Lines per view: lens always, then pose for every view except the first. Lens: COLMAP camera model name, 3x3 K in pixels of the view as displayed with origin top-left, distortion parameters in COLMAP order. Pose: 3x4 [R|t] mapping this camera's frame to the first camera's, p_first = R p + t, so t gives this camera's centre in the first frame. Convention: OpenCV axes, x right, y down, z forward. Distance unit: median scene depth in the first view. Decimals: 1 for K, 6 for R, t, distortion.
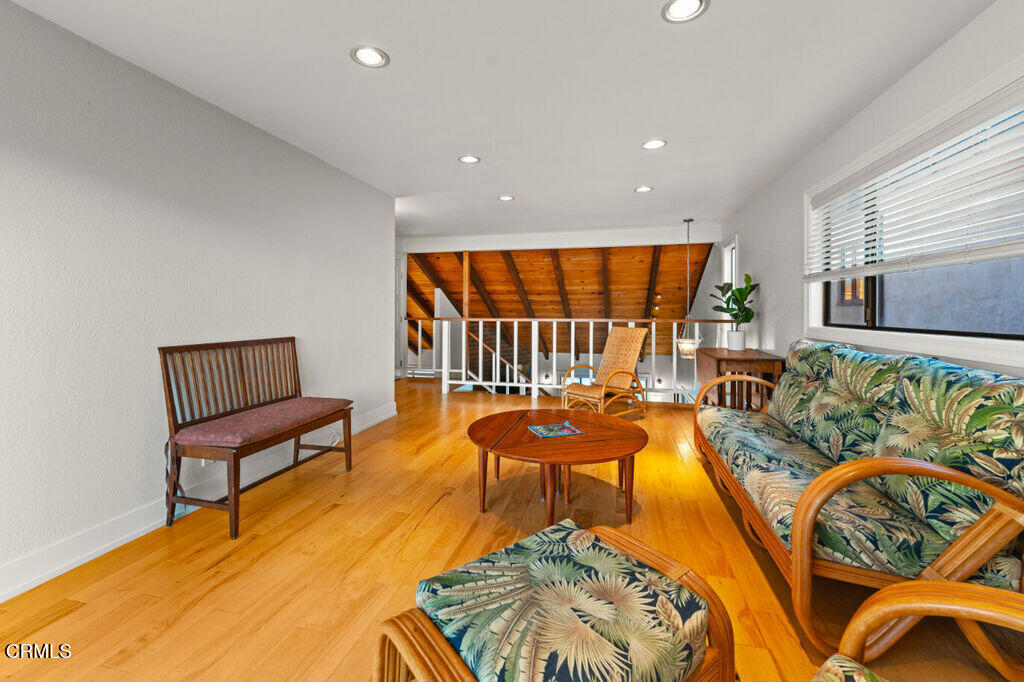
lens RADIAL K [[425.9, 0, 513.4], [0, 425.9, 308.9], [0, 0, 1]] dist [0.000180, -0.000170]
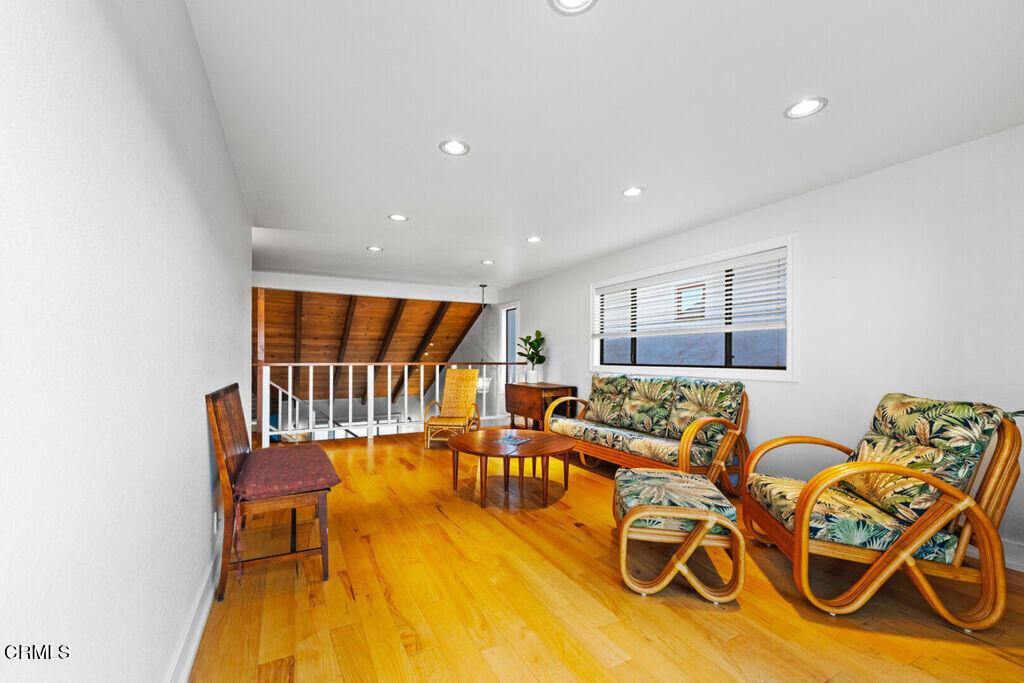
lens RADIAL K [[418.3, 0, 504.6], [0, 418.3, 340.0], [0, 0, 1]] dist [0.000160, -0.000479]
pose [[0.762328, 0.025061, 0.646705, -0.785379], [-0.003502, 0.999395, -0.034600, 0.000427], [-0.647181, 0.024112, 0.761955, -0.040366]]
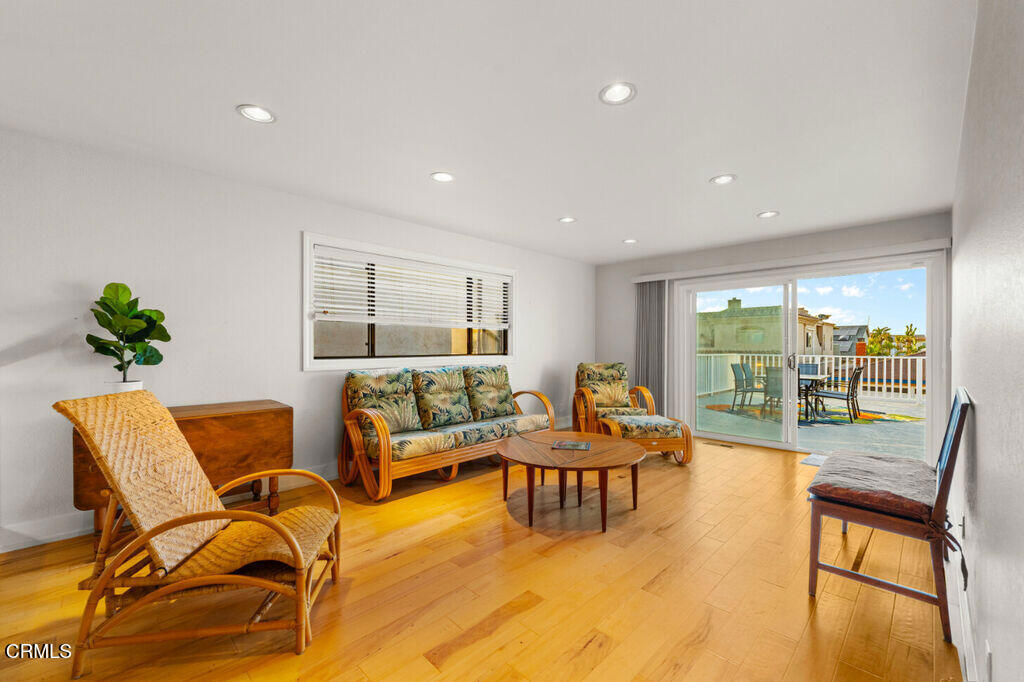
lens RADIAL K [[418.3, 0, 504.6], [0, 418.3, 339.5], [0, 0, 1]] dist [0.000160, -0.000479]
pose [[-0.845302, 0.008664, 0.534219, -0.358053], [-0.003500, 0.999757, -0.021752, 0.011166], [-0.534278, -0.020257, -0.845066, 2.008909]]
